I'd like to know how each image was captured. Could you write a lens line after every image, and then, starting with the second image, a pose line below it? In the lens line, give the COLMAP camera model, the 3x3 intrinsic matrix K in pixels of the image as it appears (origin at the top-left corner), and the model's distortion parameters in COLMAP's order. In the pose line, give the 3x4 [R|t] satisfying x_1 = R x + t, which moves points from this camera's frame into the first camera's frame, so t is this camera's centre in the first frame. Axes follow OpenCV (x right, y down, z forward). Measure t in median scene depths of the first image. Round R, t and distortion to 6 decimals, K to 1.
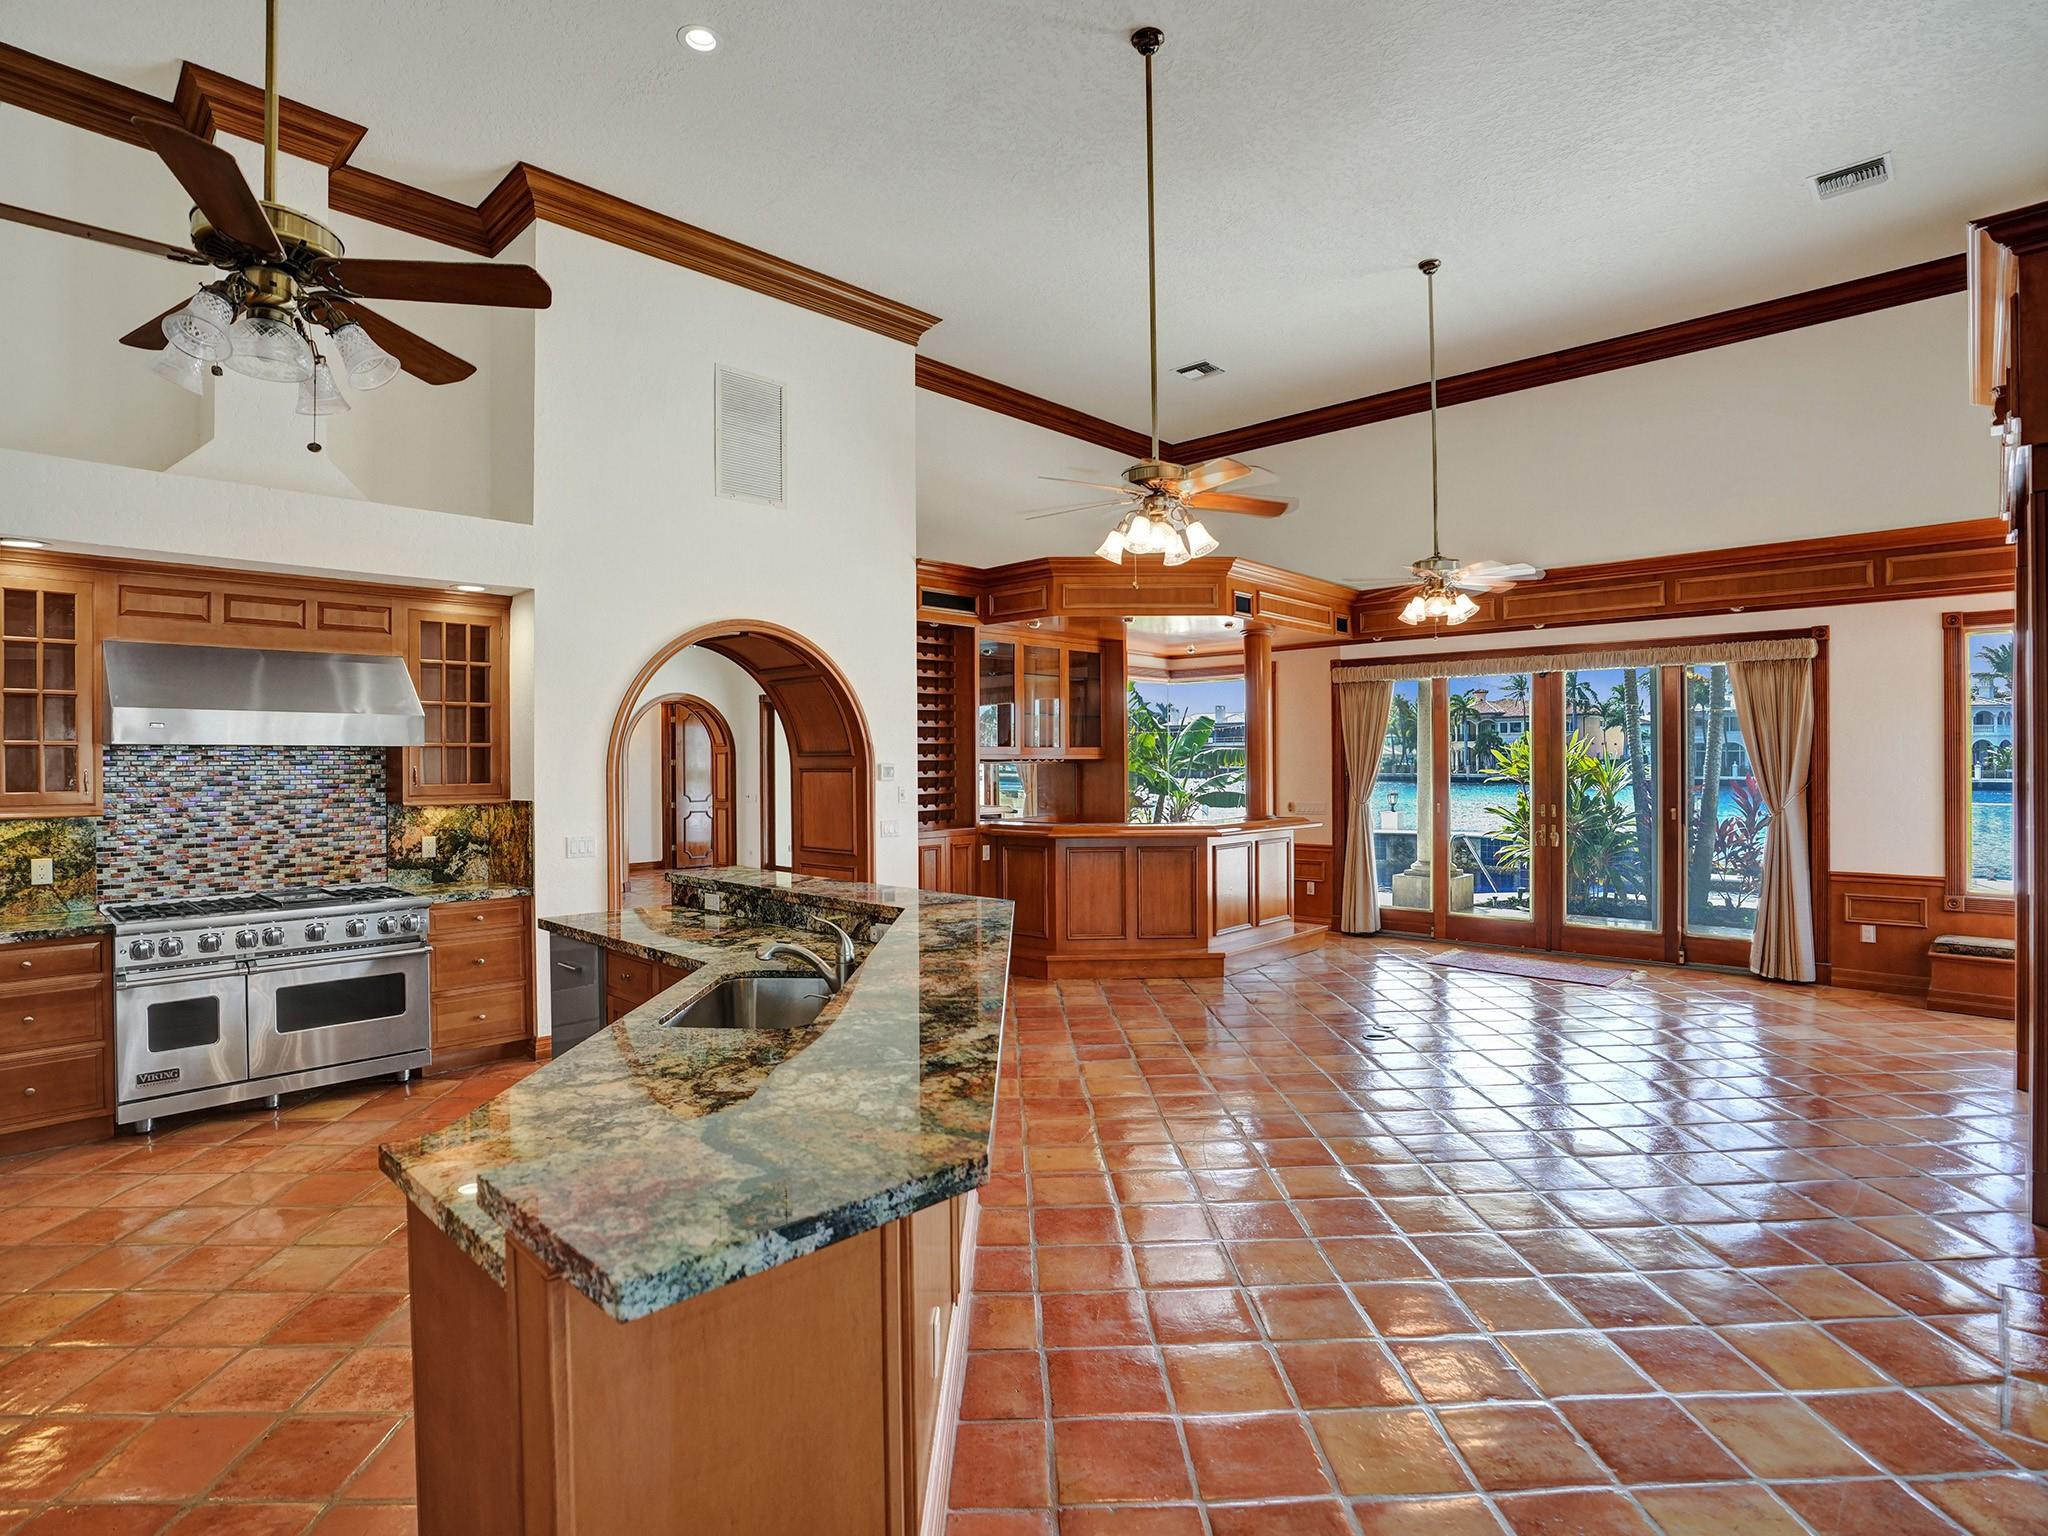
lens RADIAL K [[1058.4, 0, 1025.2], [0, 1058.4, 762.4], [0, 0, 1]] dist [-0.034757, -0.000772]
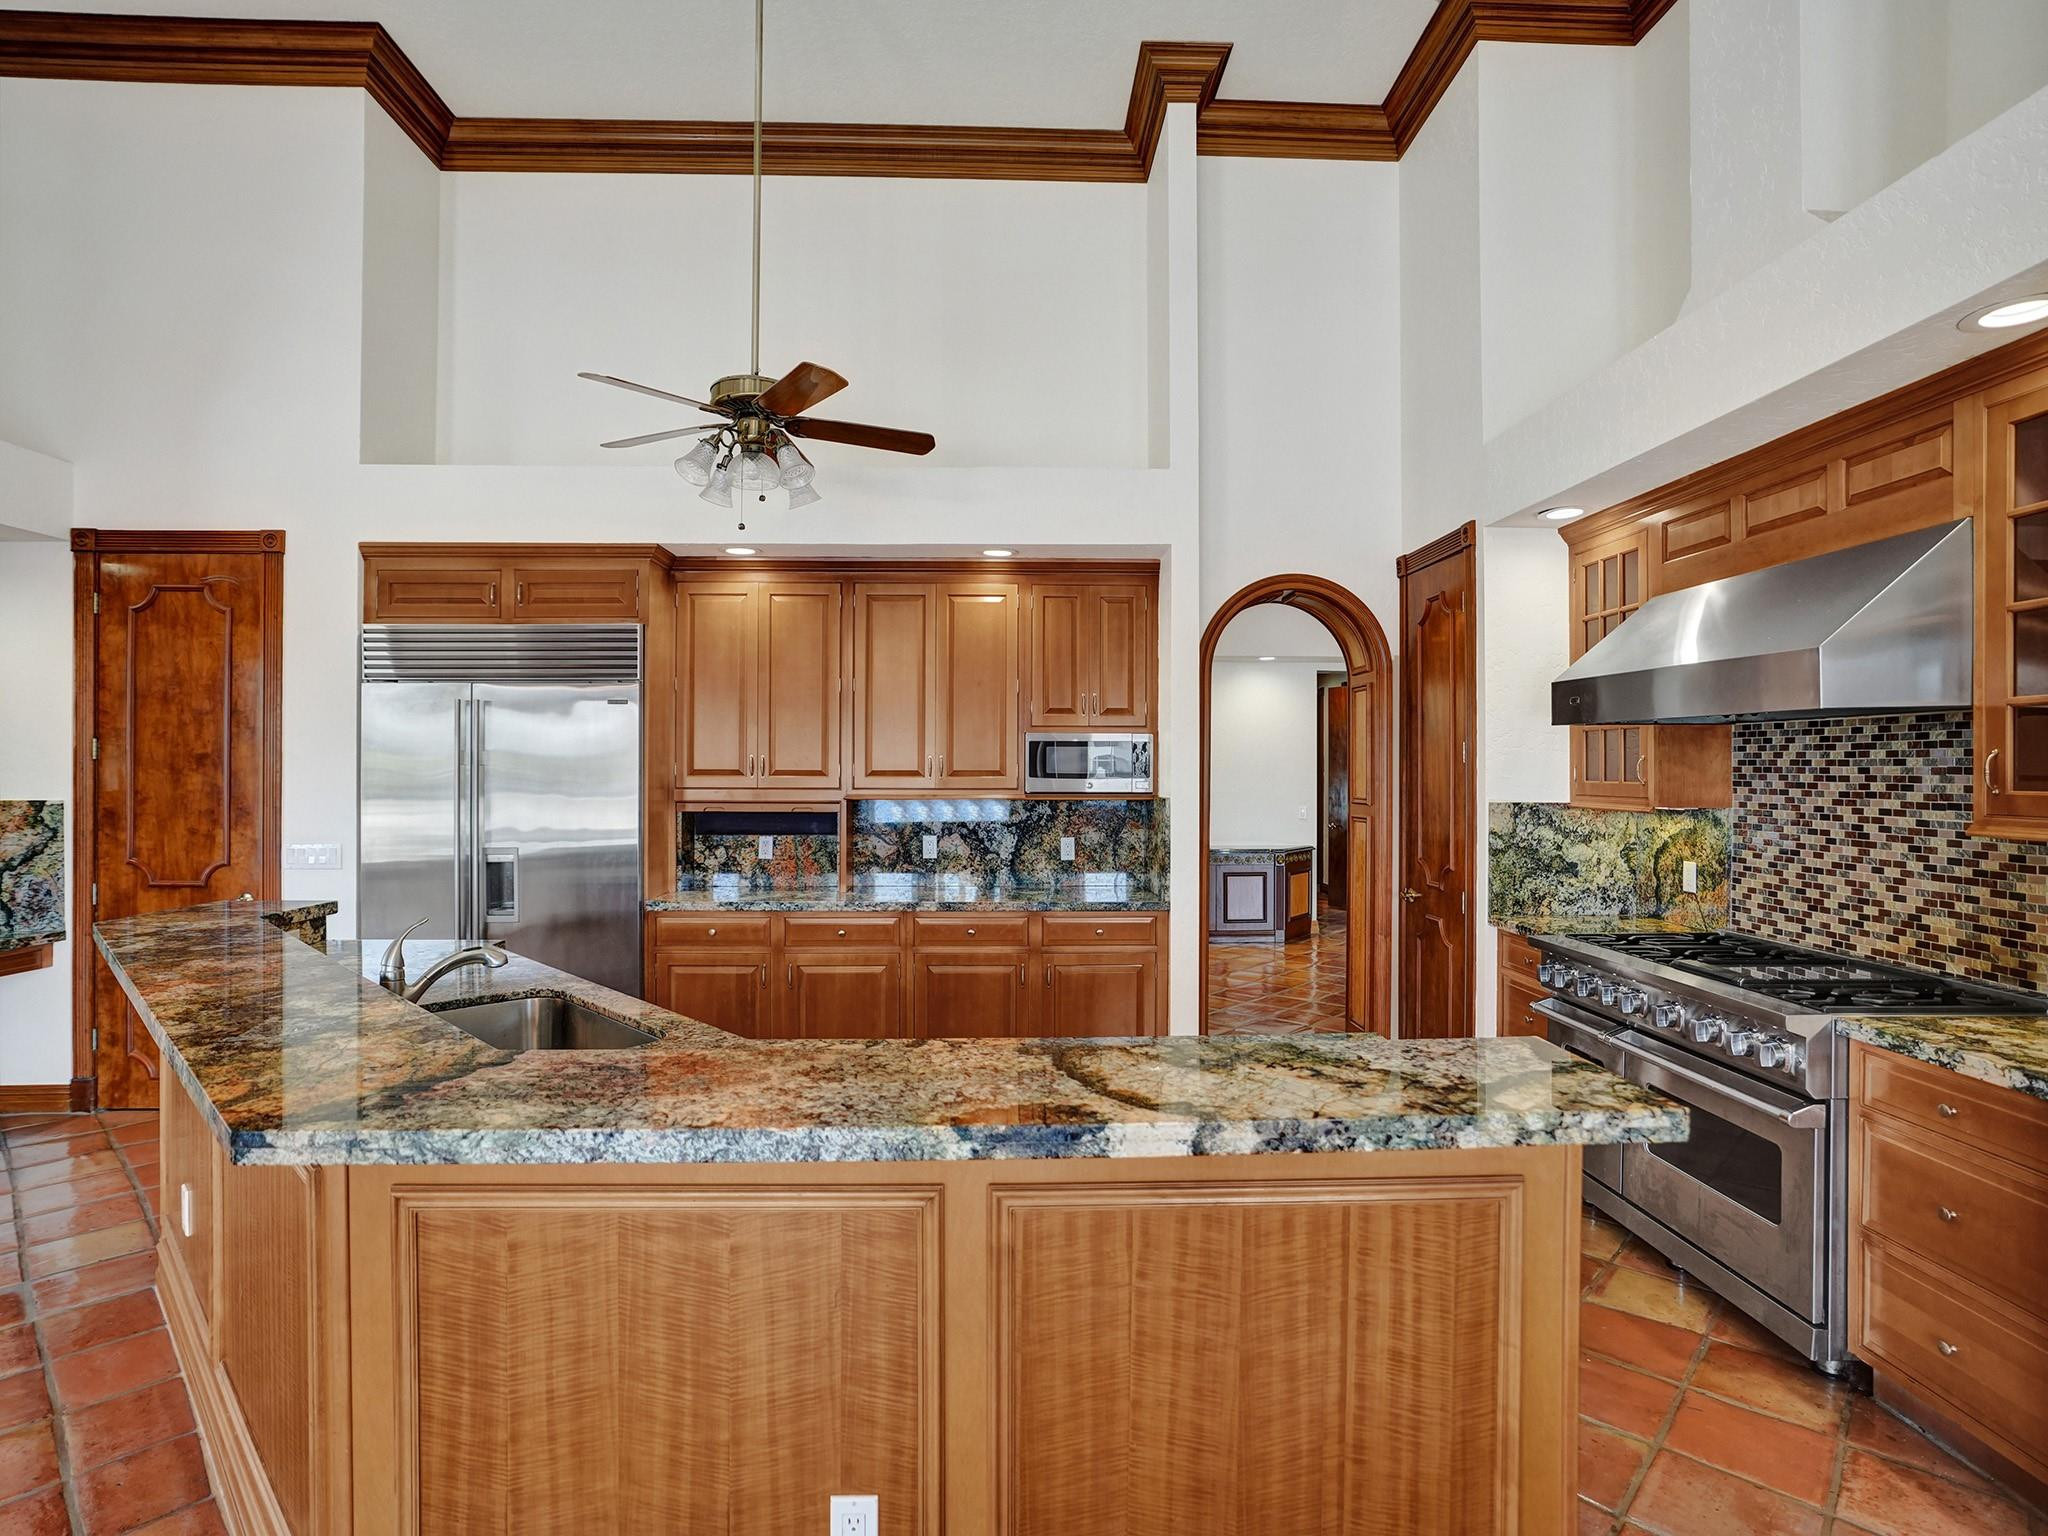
lens RADIAL K [[1065.6, 0, 1024.0], [0, 1065.6, 768.0], [0, 0, 1]] dist [-0.065303, 0.034027]
pose [[-0.706598, 0.003532, -0.707606, 0.024944], [-0.002628, 0.999968, 0.007615, 0.007899], [0.707610, 0.007240, -0.706566, 0.830295]]
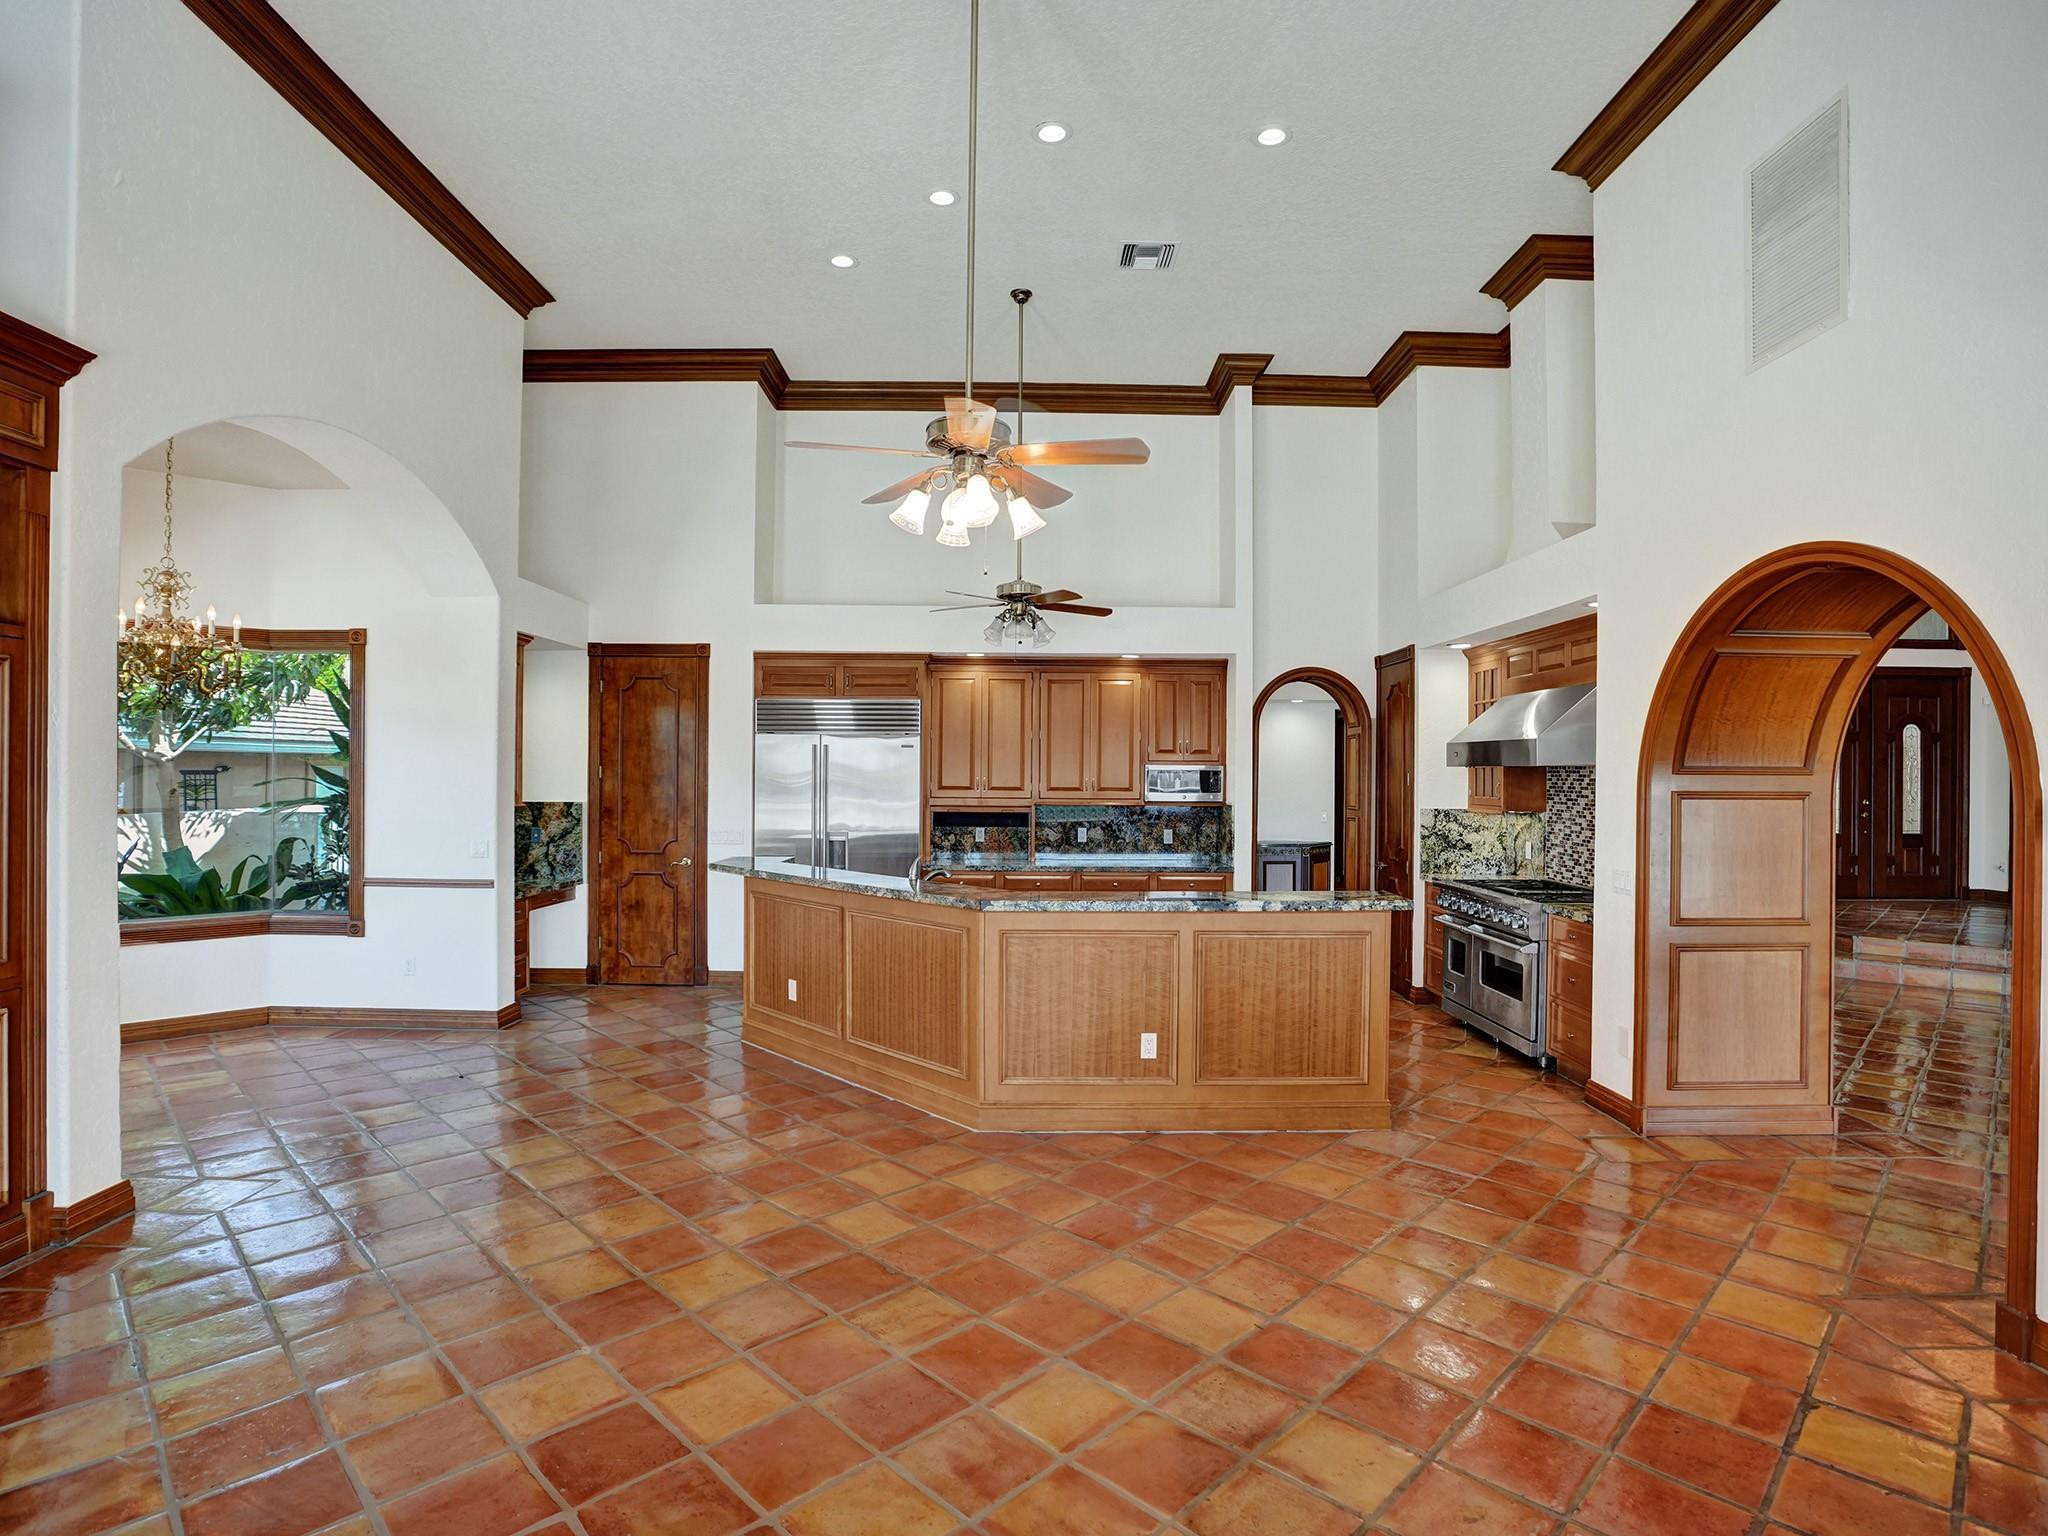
lens RADIAL K [[1025.4, 0, 1035.4], [0, 1025.4, 771.0], [0, 0, 1]] dist [-0.076986, 0.000176]
pose [[-0.728426, -0.003582, -0.685115, 0.386076], [-0.007798, 0.999965, 0.003062, -0.006071], [0.685080, 0.007573, -0.728428, 1.068782]]
